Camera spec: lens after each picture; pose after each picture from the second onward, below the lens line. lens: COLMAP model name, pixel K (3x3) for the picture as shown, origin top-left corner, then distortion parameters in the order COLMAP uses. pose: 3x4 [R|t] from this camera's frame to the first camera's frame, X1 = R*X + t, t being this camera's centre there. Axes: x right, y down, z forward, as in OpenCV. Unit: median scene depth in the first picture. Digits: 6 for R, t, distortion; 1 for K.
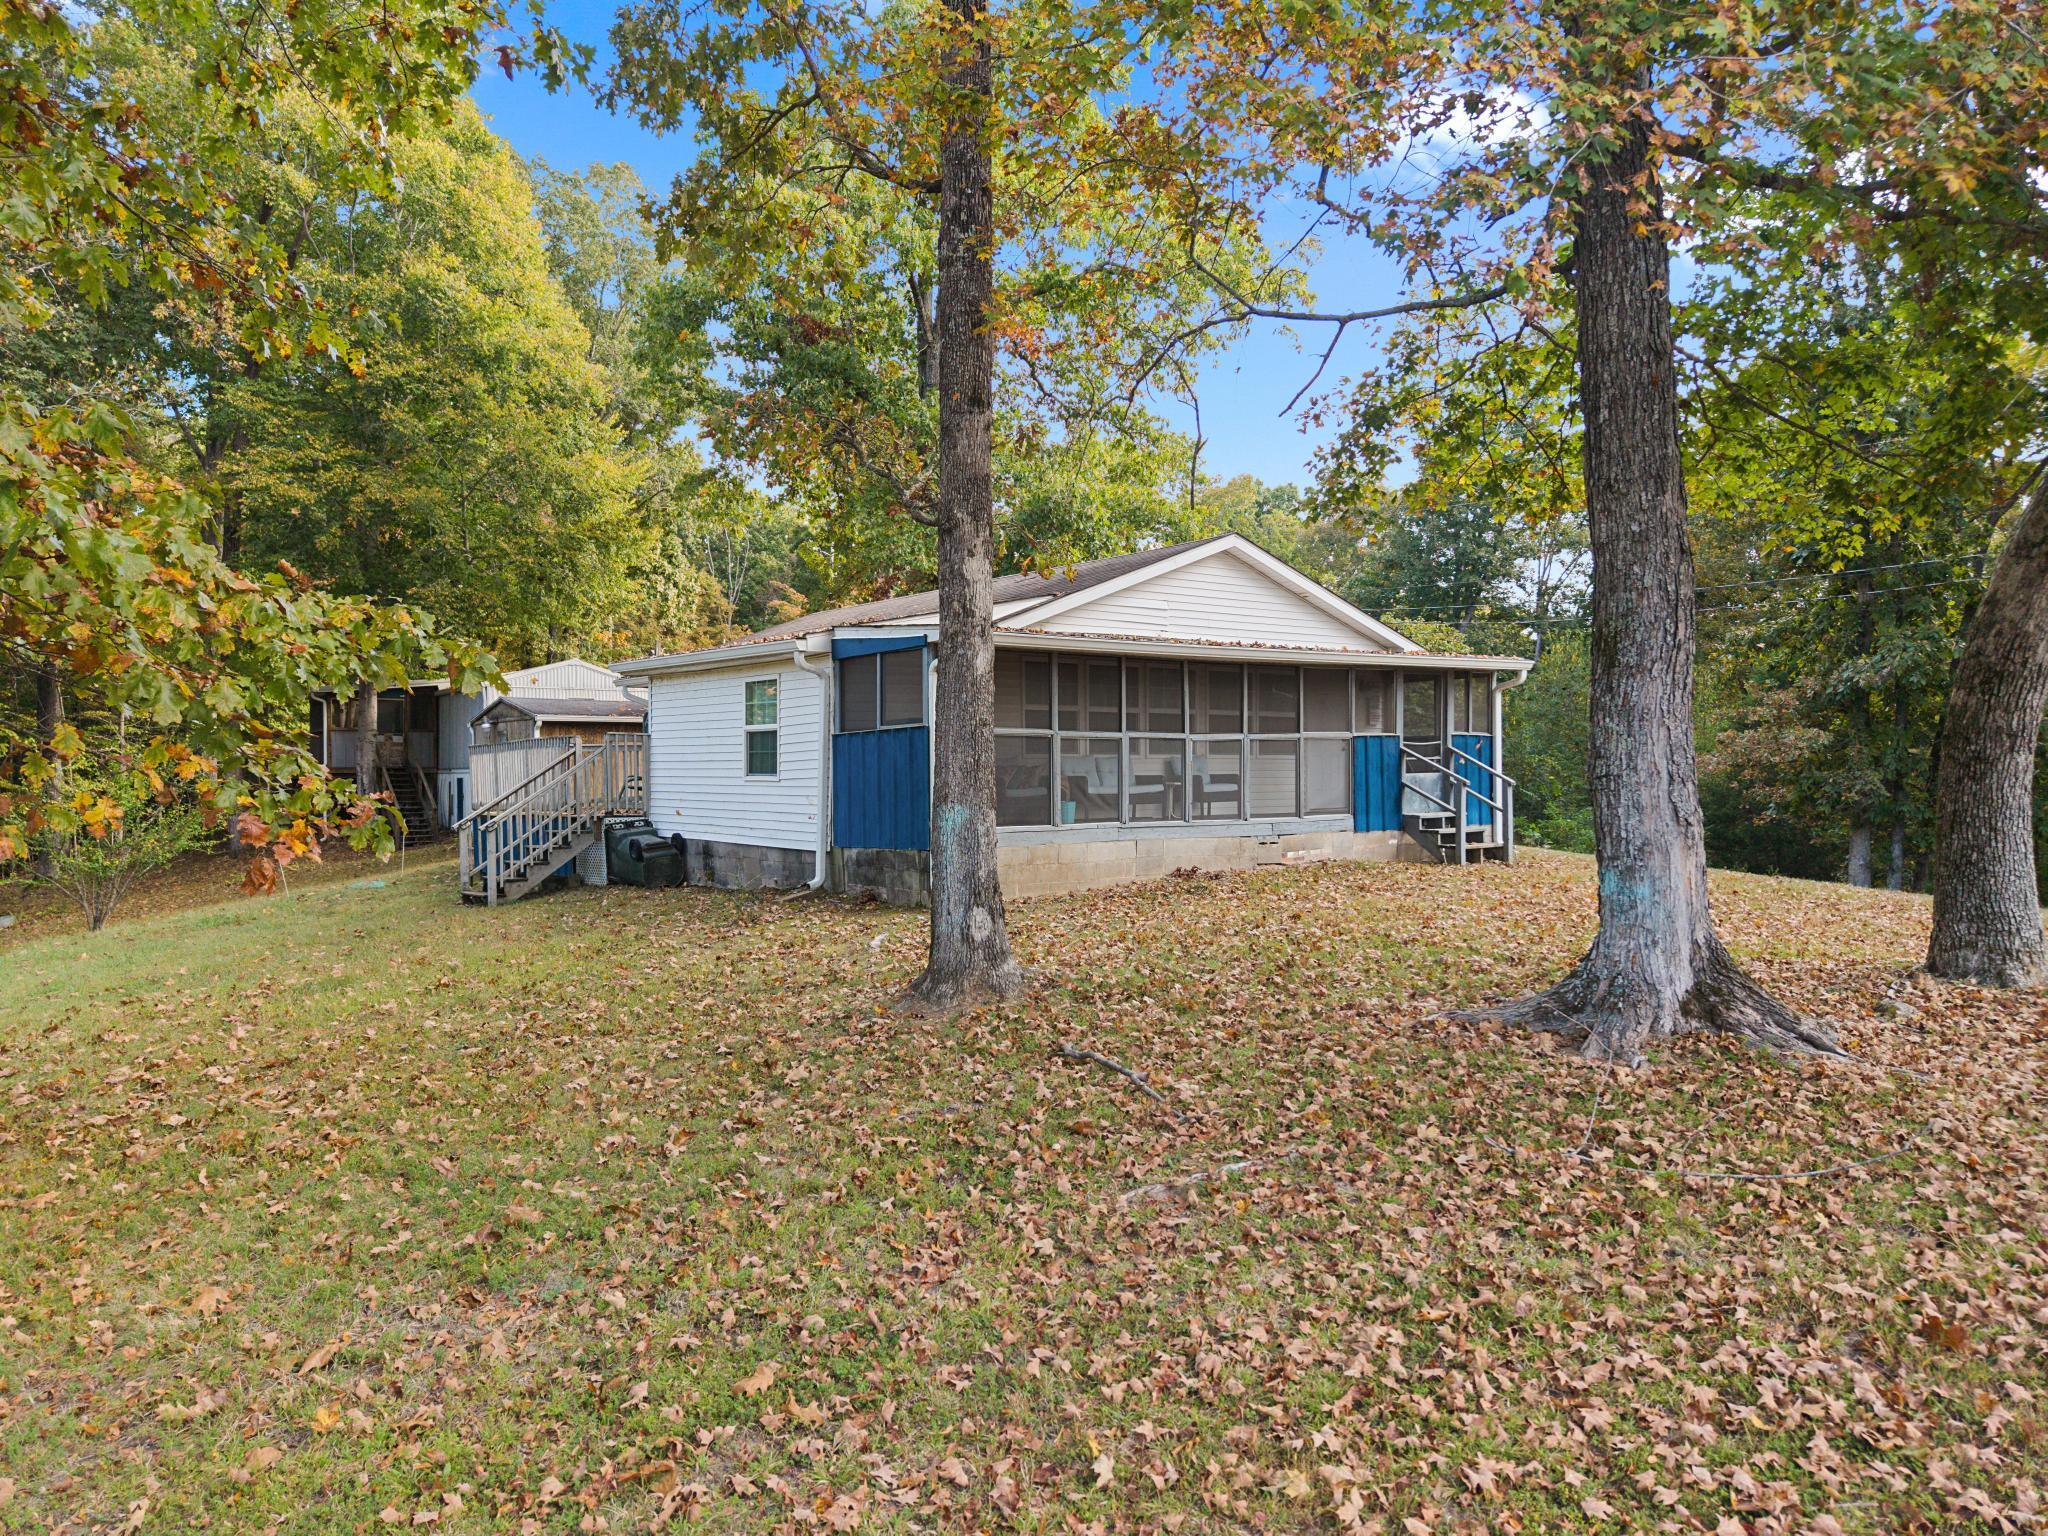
lens RADIAL K [[1375.0, 0, 1024.0], [0, 1375.0, 768.0], [0, 0, 1]] dist [0.005470, -0.000832]
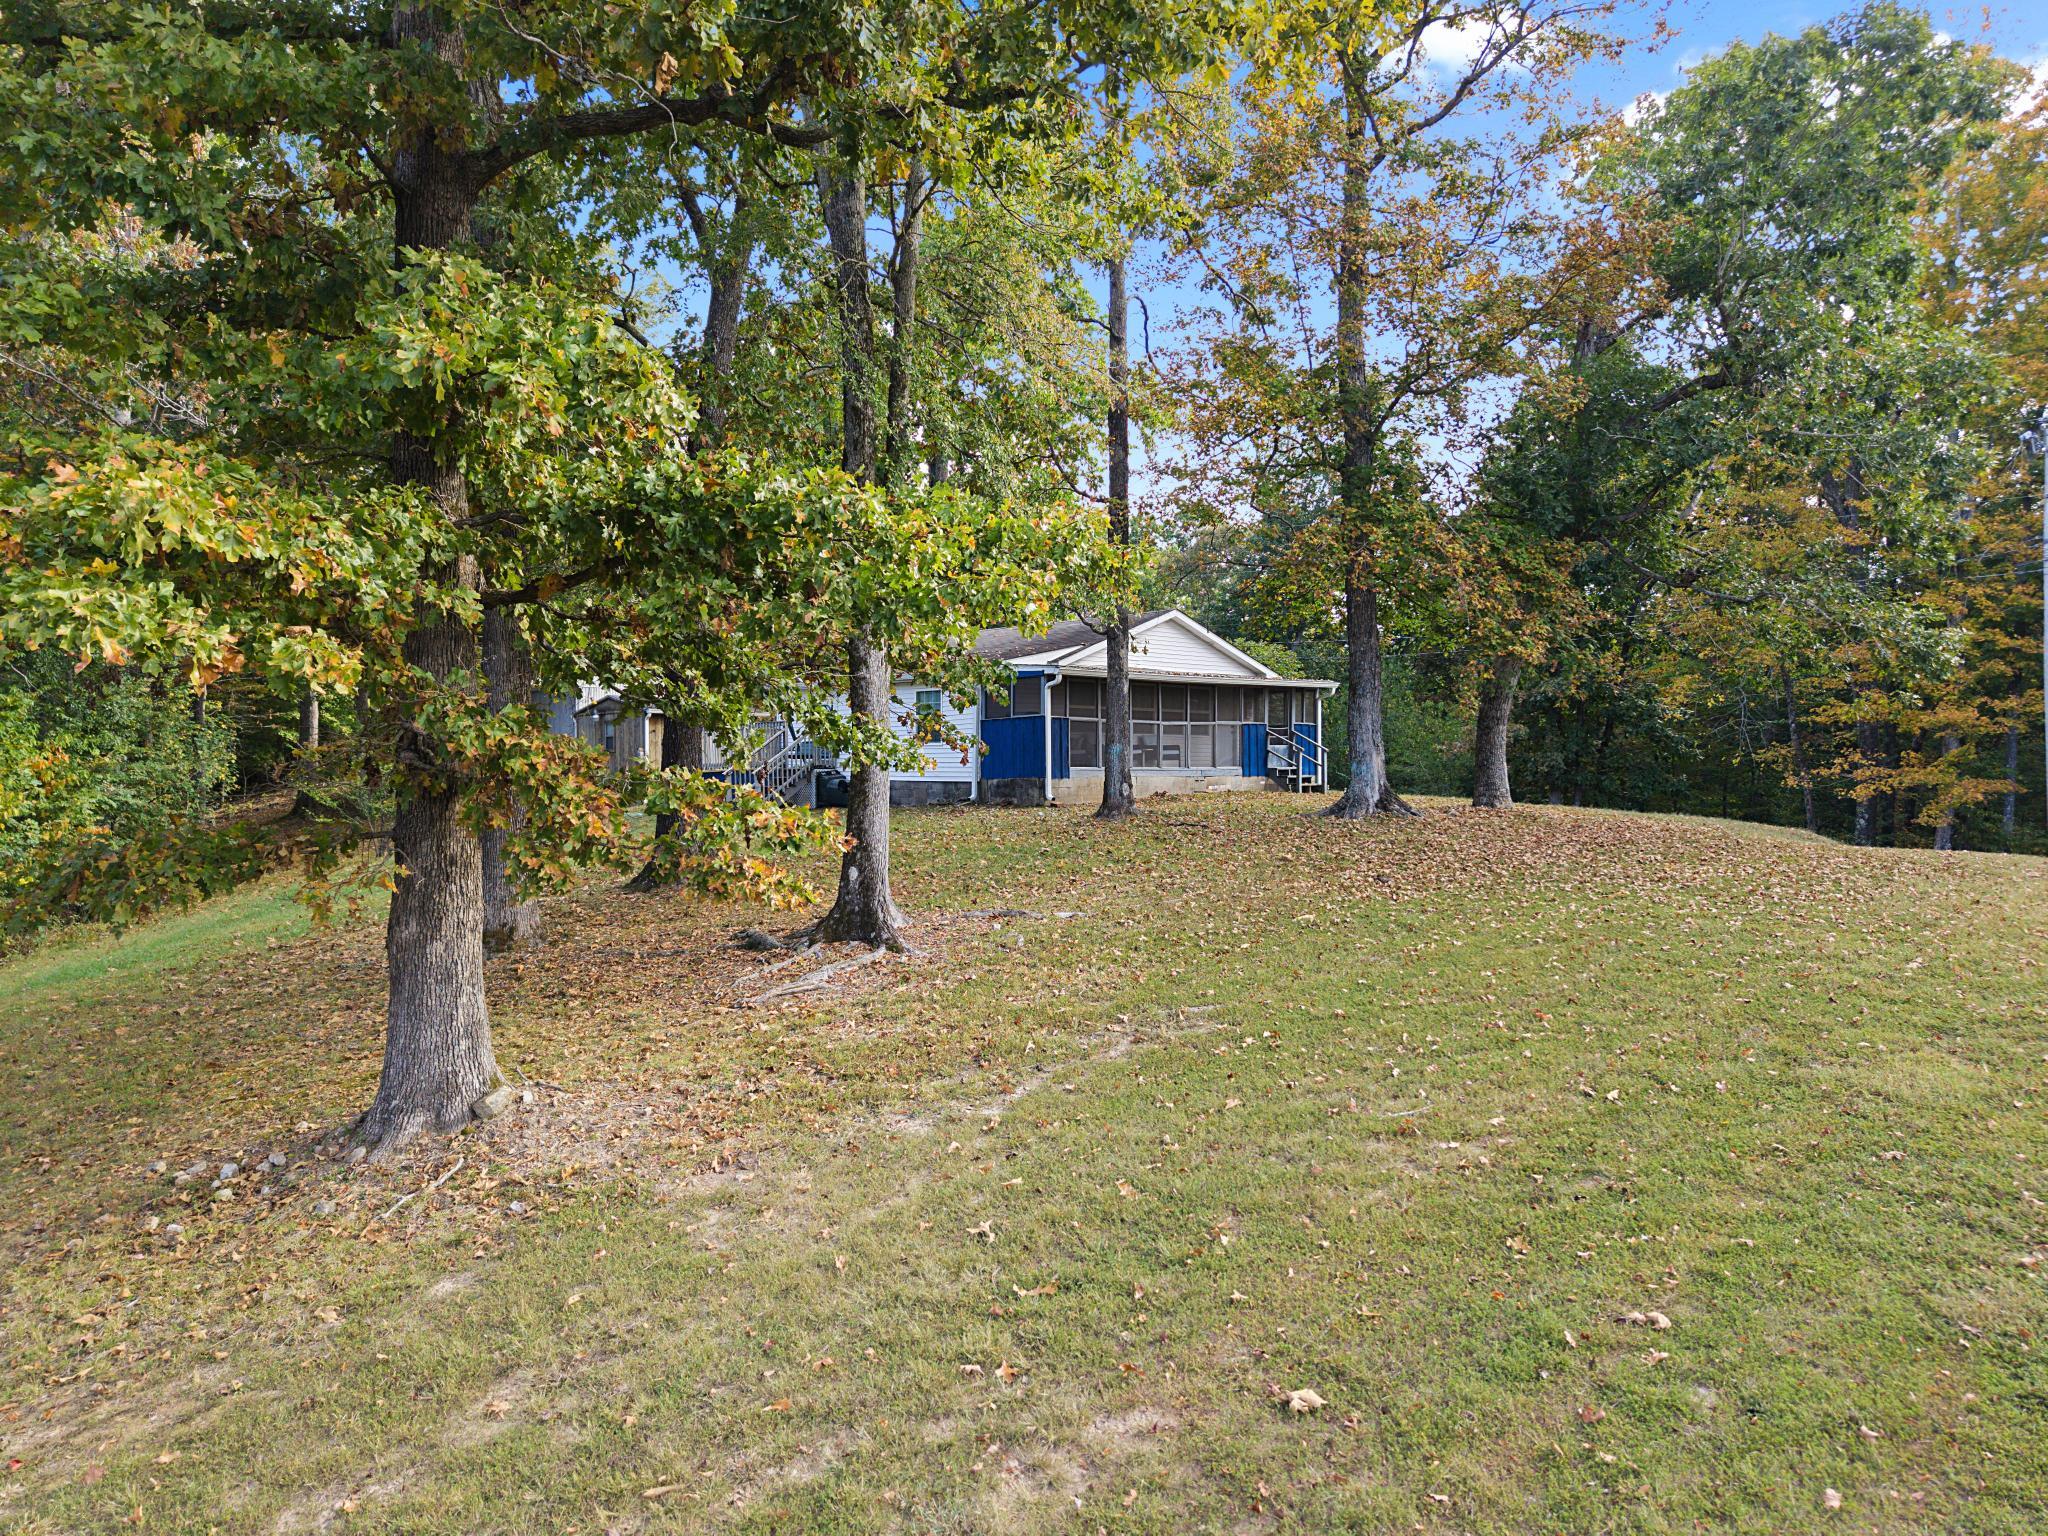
lens RADIAL K [[1375.0, 0, 1024.0], [0, 1375.0, 768.0], [0, 0, 1]] dist [0.005470, -0.000832]
pose [[0.992860, 0.004134, 0.119210, -0.259980], [-0.004060, 0.999991, -0.000865, 0.037355], [-0.119212, 0.000375, 0.992869, -0.761029]]
